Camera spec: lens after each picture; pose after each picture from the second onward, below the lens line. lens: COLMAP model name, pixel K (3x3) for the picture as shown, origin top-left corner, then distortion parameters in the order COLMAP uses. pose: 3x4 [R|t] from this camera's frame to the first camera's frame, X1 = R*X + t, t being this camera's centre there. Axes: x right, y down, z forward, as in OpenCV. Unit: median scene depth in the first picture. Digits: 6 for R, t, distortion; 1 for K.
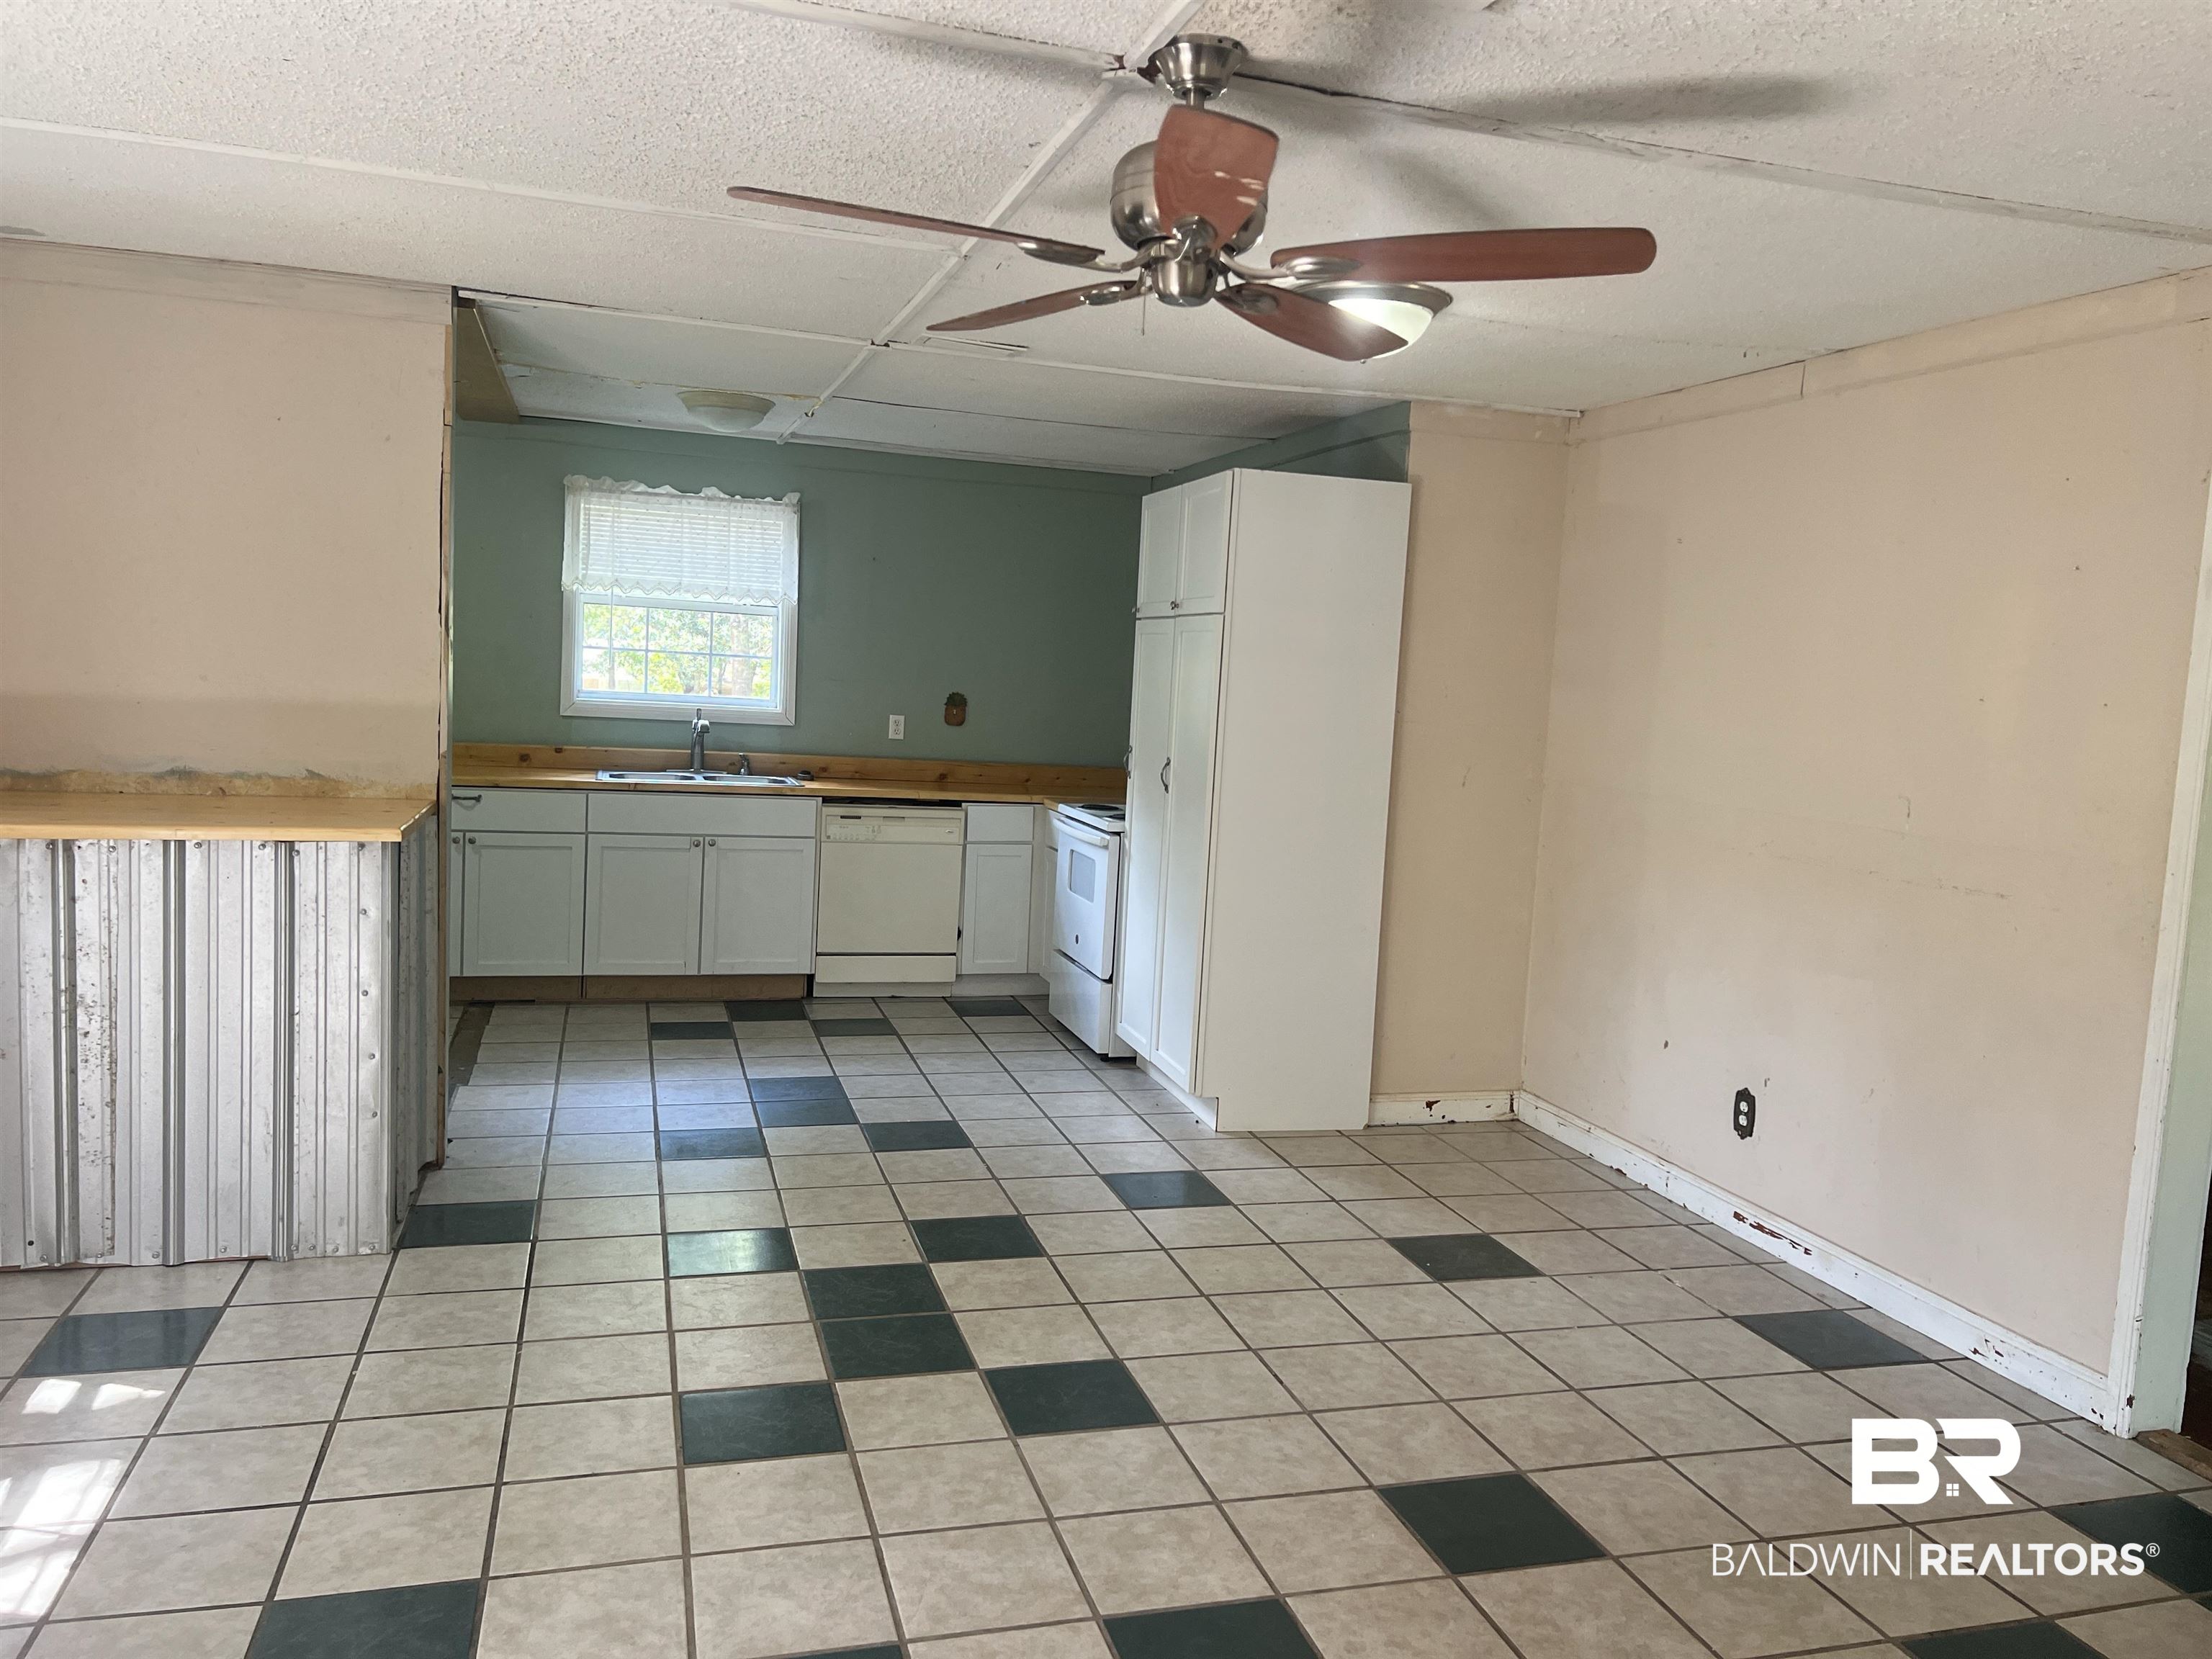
lens RADIAL K [[1668.8, 0, 1133.6], [0, 1668.8, 823.8], [0, 0, 1]] dist [0.071170, -0.079176]
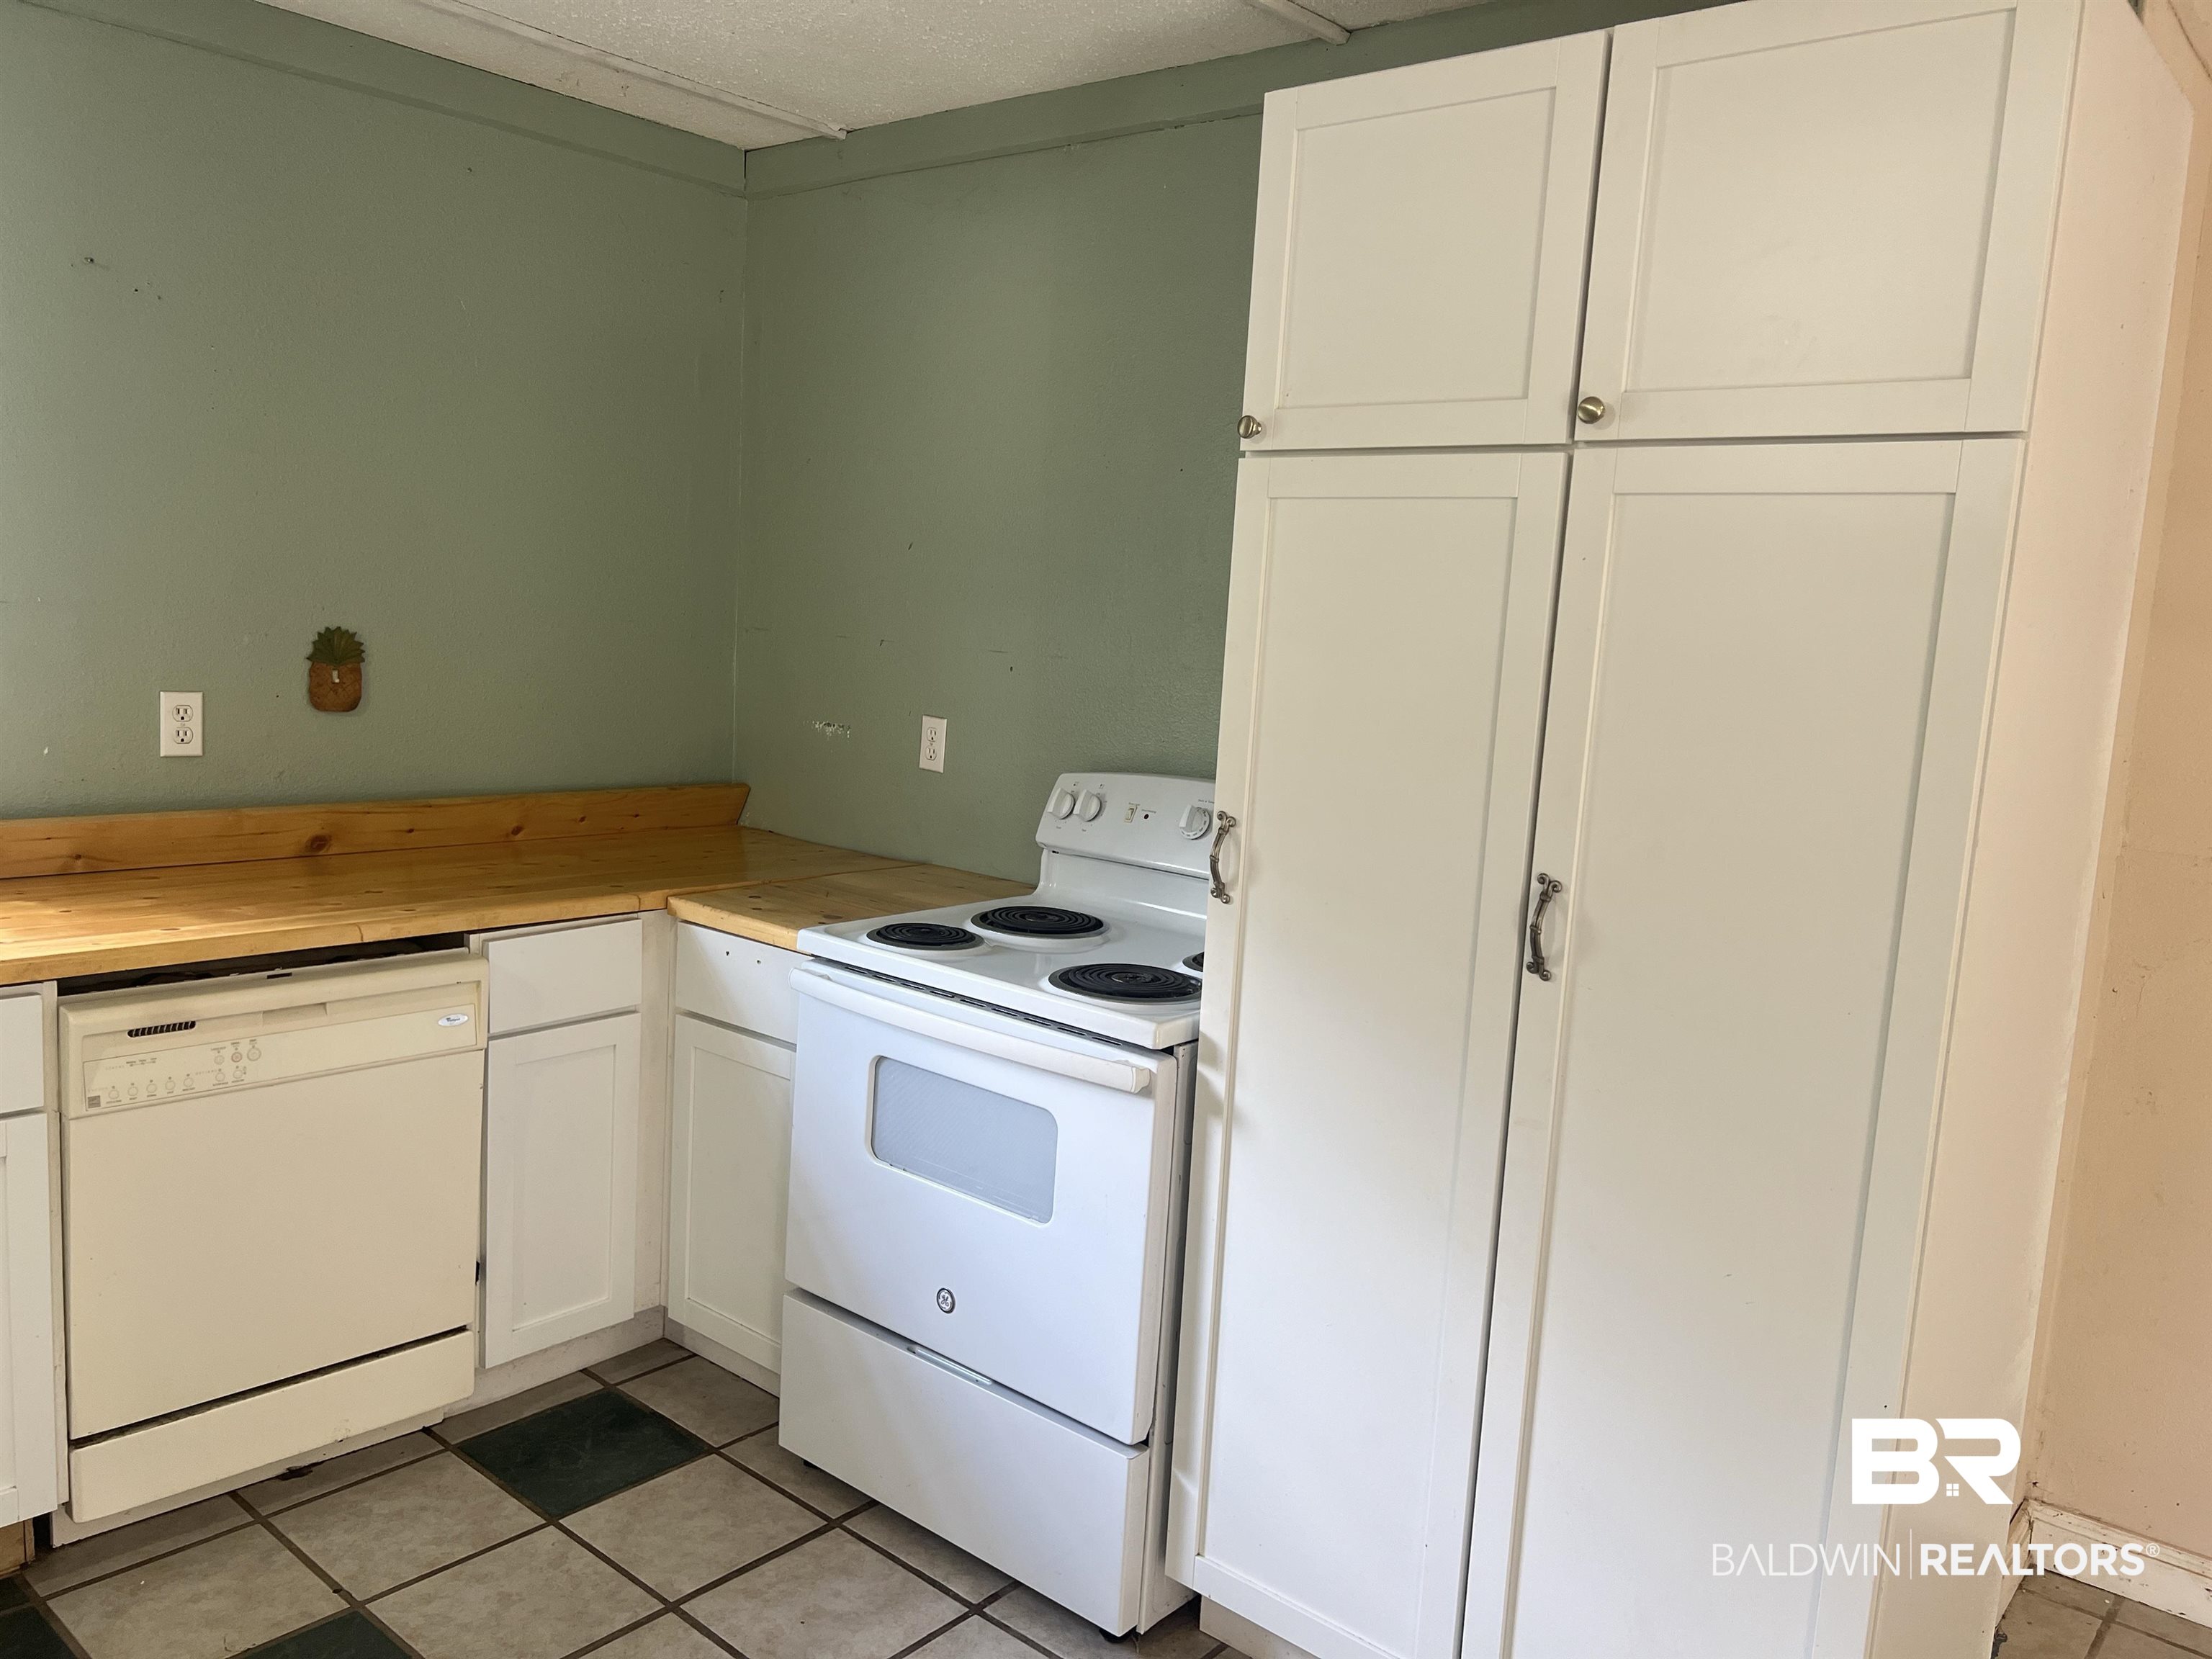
lens RADIAL K [[1632.2, 0, 1109.0], [0, 1632.2, 815.2], [0, 0, 1]] dist [0.018048, -0.044061]
pose [[0.839683, -0.074300, 0.537970, -0.181455], [0.036834, 0.996107, 0.080082, -0.064672], [-0.541826, -0.047428, 0.839152, 0.625652]]
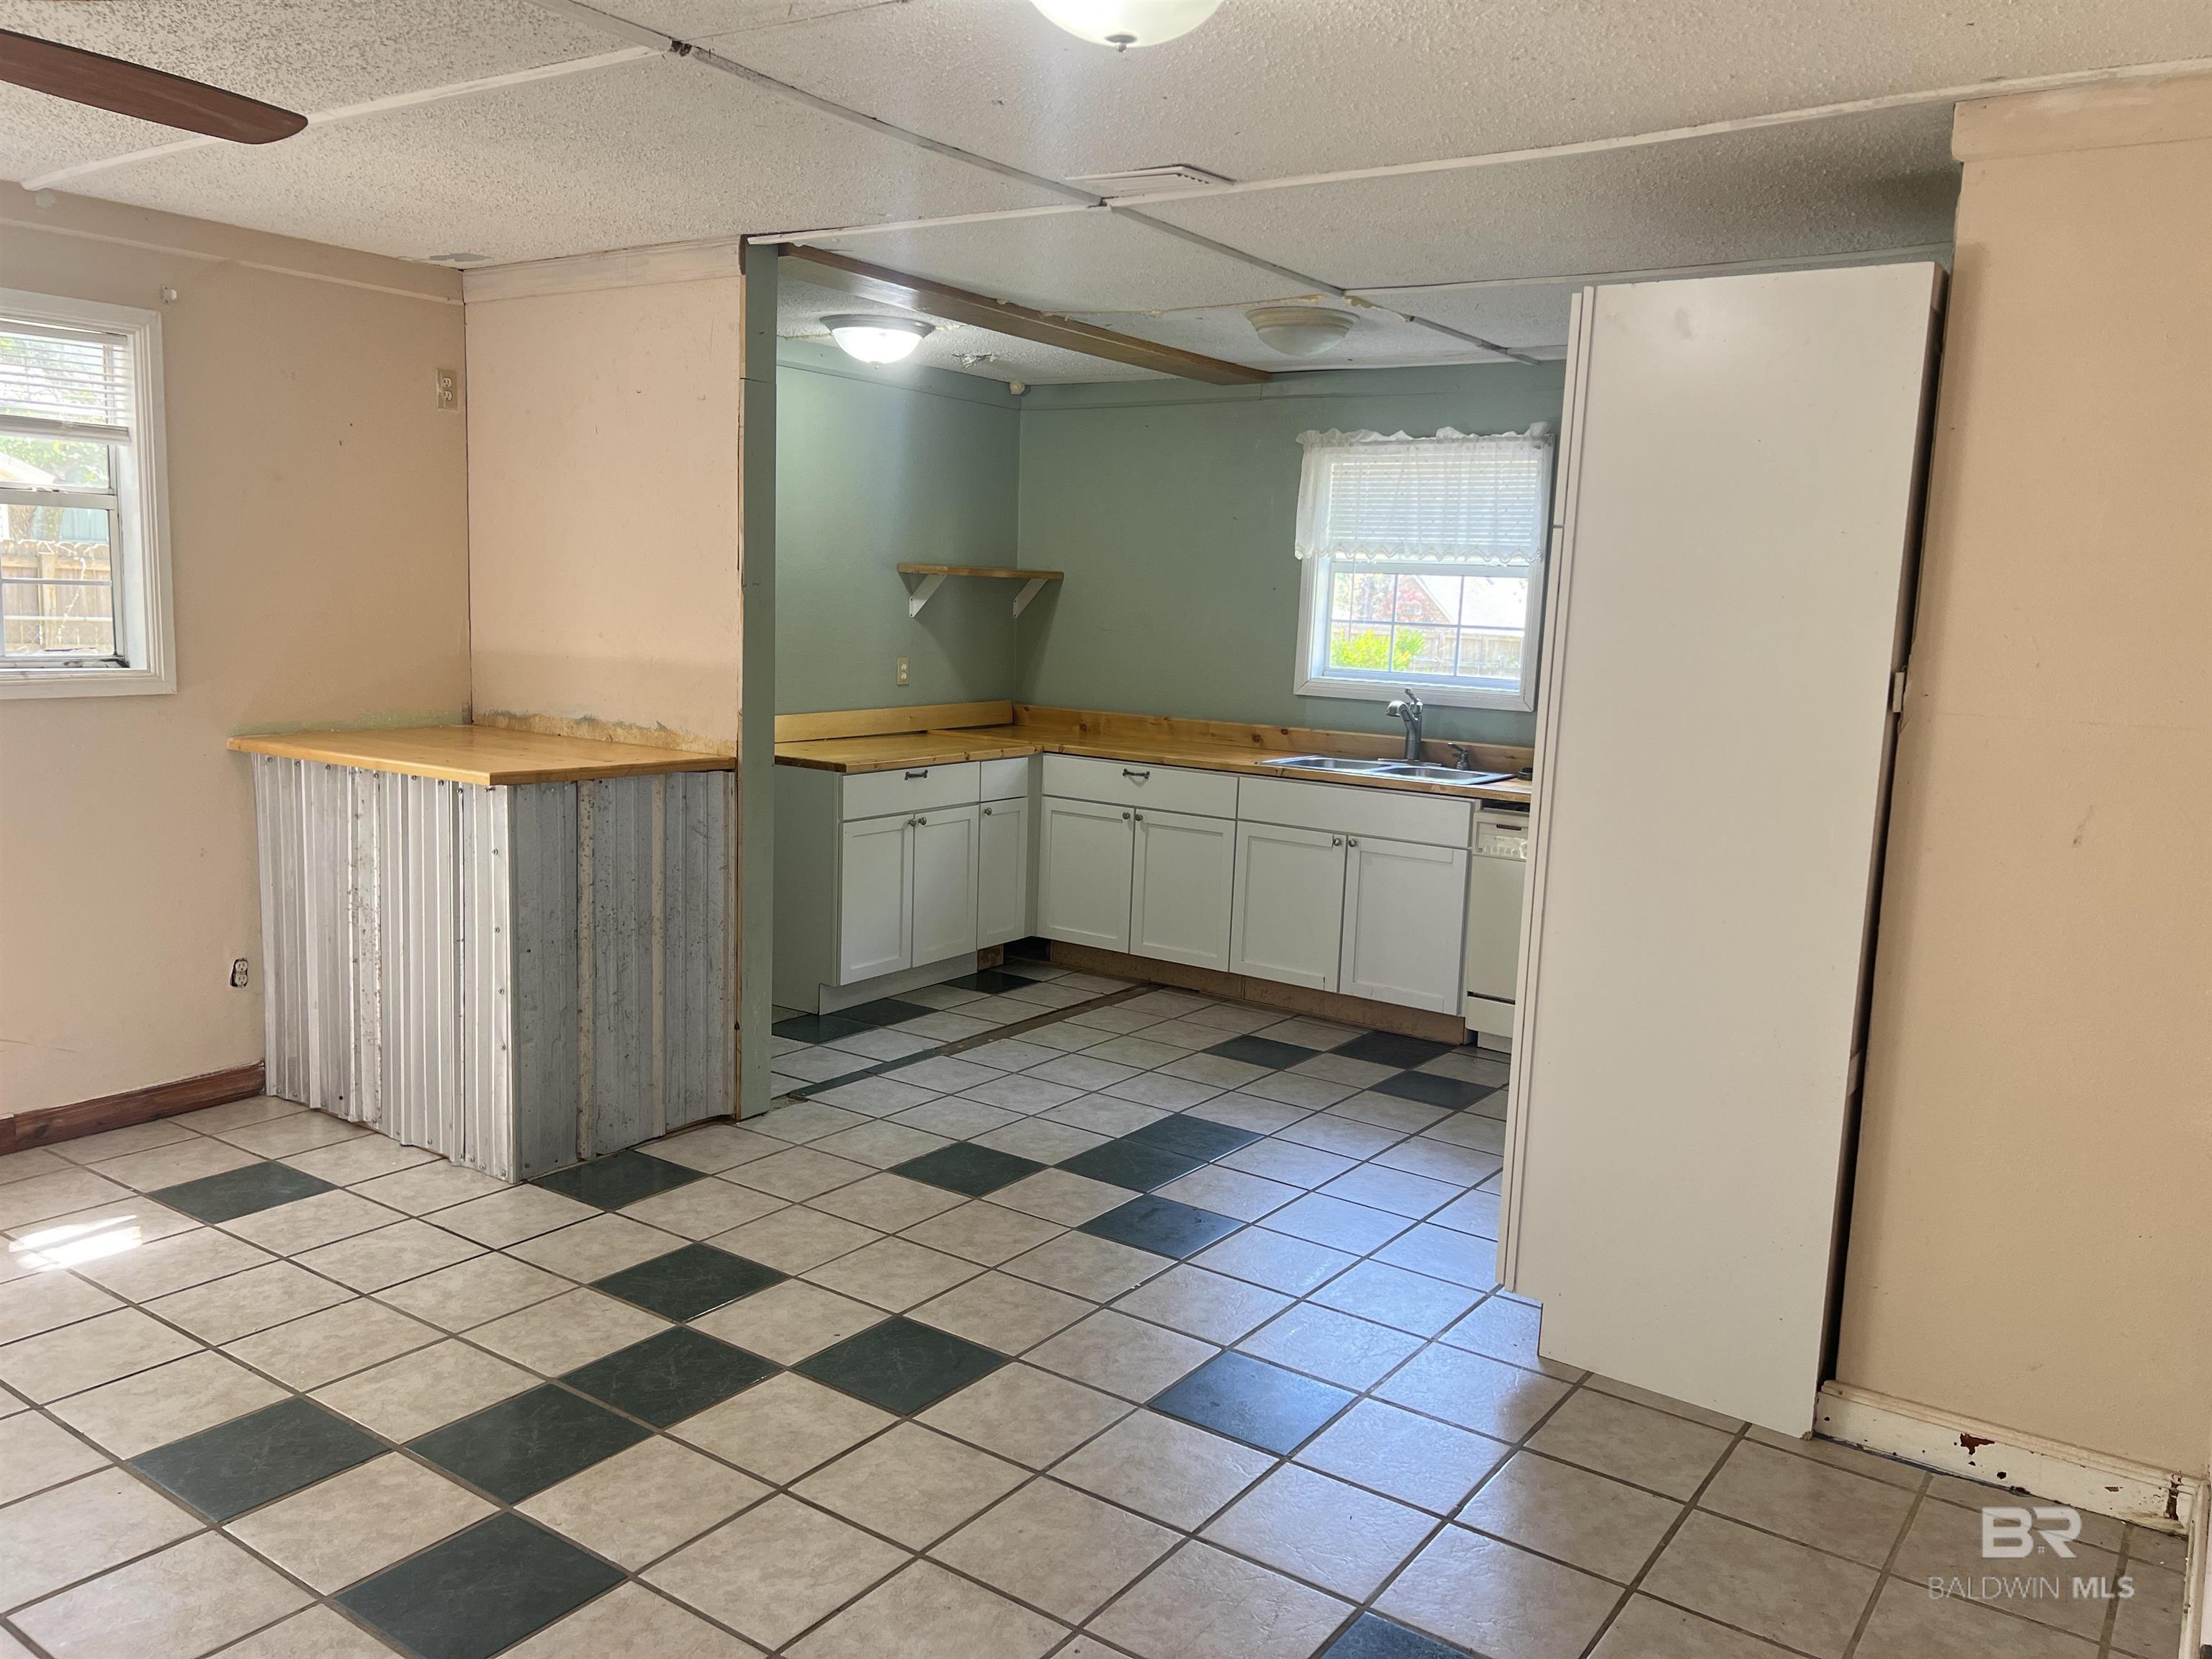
lens RADIAL K [[1668.8, 0, 1133.6], [0, 1668.8, 823.8], [0, 0, 1]] dist [0.071170, -0.079176]
pose [[0.619593, 0.078467, -0.780992, 0.335817], [-0.081473, 0.996045, 0.035438, -0.019042], [0.780684, 0.041673, 0.623535, 0.367592]]
